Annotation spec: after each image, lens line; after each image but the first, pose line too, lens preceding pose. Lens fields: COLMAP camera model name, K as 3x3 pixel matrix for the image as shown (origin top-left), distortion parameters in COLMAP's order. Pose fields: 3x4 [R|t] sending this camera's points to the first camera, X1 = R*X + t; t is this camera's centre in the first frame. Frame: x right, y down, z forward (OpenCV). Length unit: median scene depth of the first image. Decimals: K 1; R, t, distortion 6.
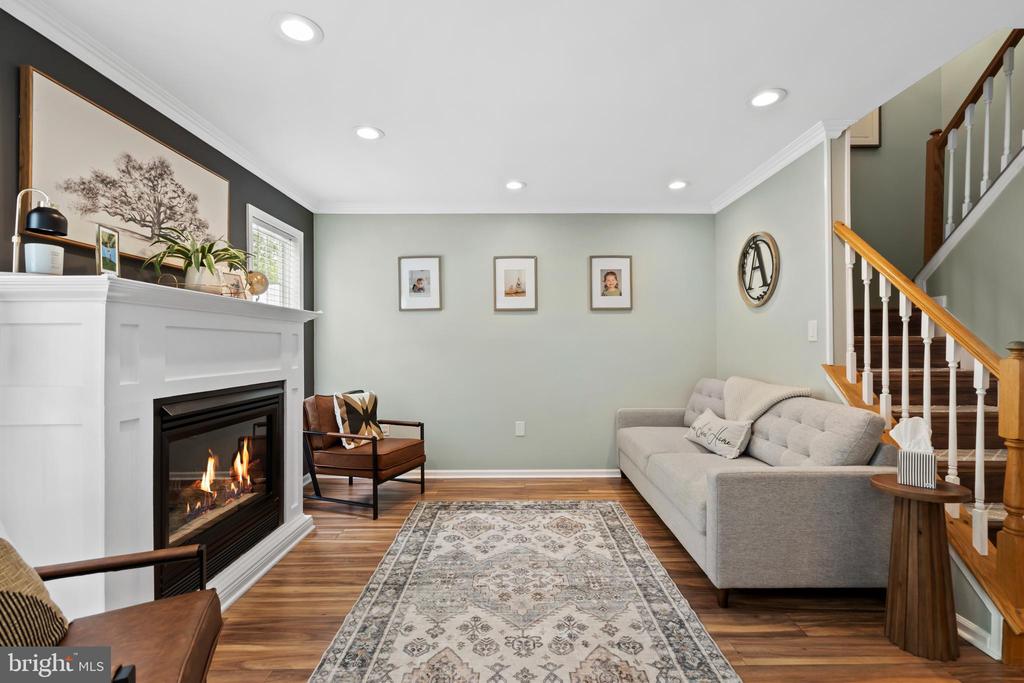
lens RADIAL K [[471.1, 0, 515.6], [0, 471.1, 351.2], [0, 0, 1]] dist [-0.003404, 0.003334]
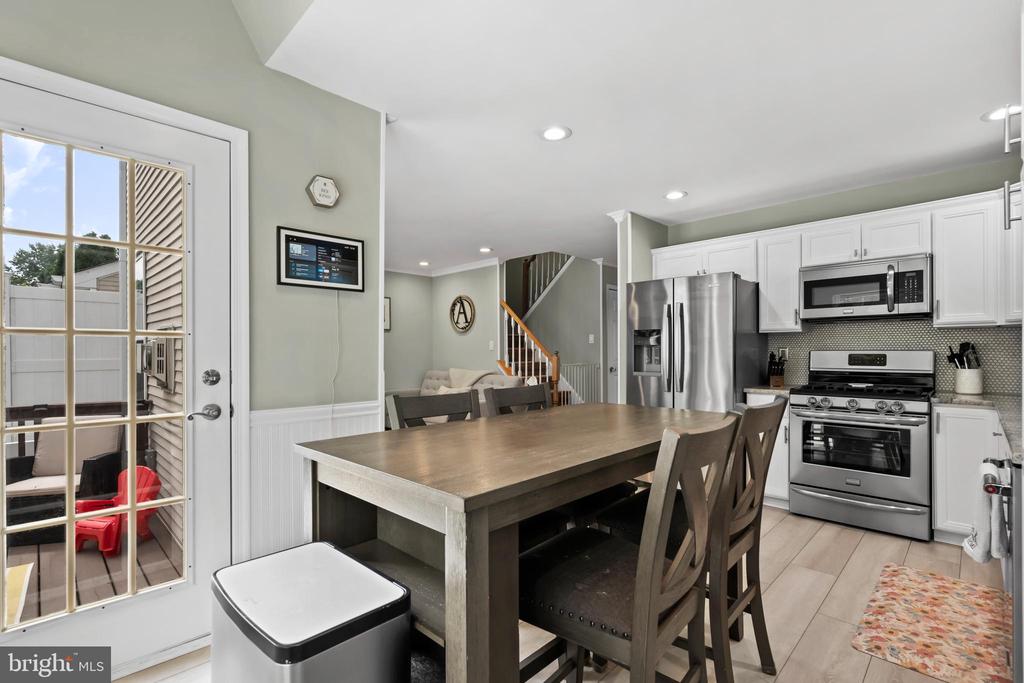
lens RADIAL K [[471.1, 0, 511.0], [0, 471.1, 348.8], [0, 0, 1]] dist [-0.003404, 0.003334]
pose [[0.697996, -0.000675, 0.716101, -0.994150], [0.009371, 0.999923, -0.008191, -0.009952], [-0.716040, 0.012428, 0.697949, -0.691539]]
